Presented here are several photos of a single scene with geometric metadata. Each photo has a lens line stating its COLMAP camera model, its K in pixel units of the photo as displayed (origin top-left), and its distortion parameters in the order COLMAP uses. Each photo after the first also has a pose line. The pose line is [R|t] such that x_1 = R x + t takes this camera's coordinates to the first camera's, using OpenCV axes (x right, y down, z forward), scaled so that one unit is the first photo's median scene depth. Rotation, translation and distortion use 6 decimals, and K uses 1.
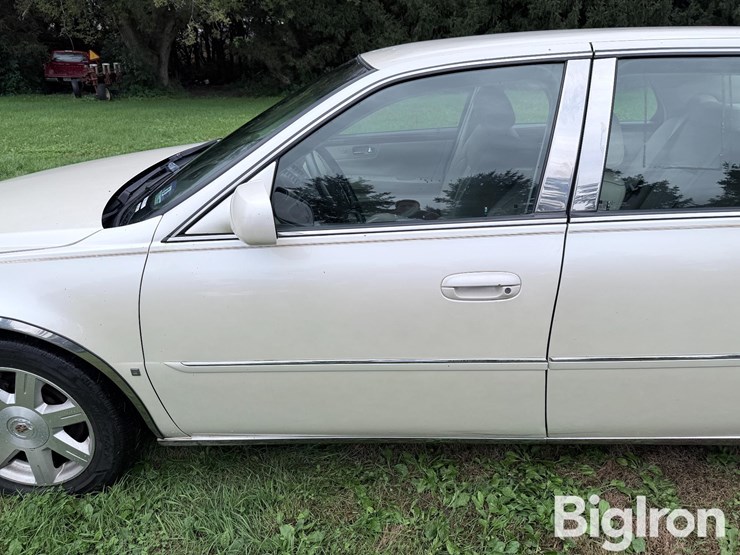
lens RADIAL K [[485.8, 0, 370.0], [0, 485.8, 291.3], [0, 0, 1]] dist [-0.007216, -0.003464]
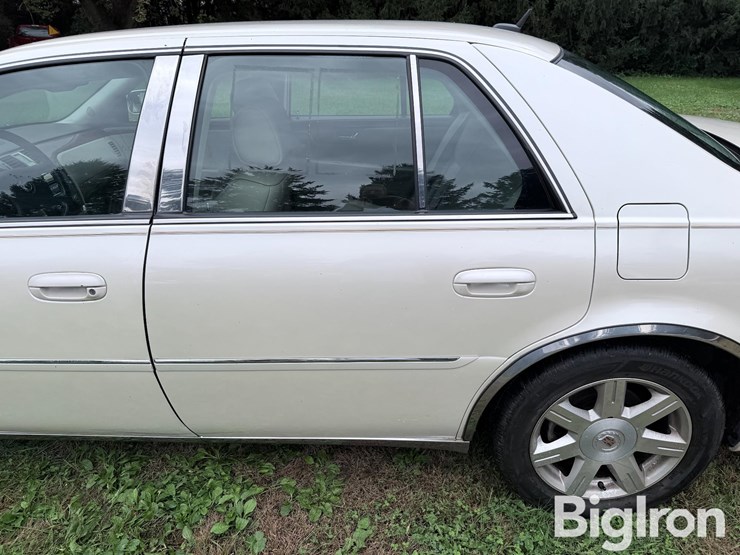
lens RADIAL K [[485.8, 0, 370.0], [0, 485.8, 291.3], [0, 0, 1]] dist [-0.007216, -0.003464]
pose [[0.999804, 0.014955, 0.012970, 0.825185], [-0.015368, 0.999360, 0.032310, -0.042478], [-0.012479, -0.032503, 0.999394, 0.006121]]
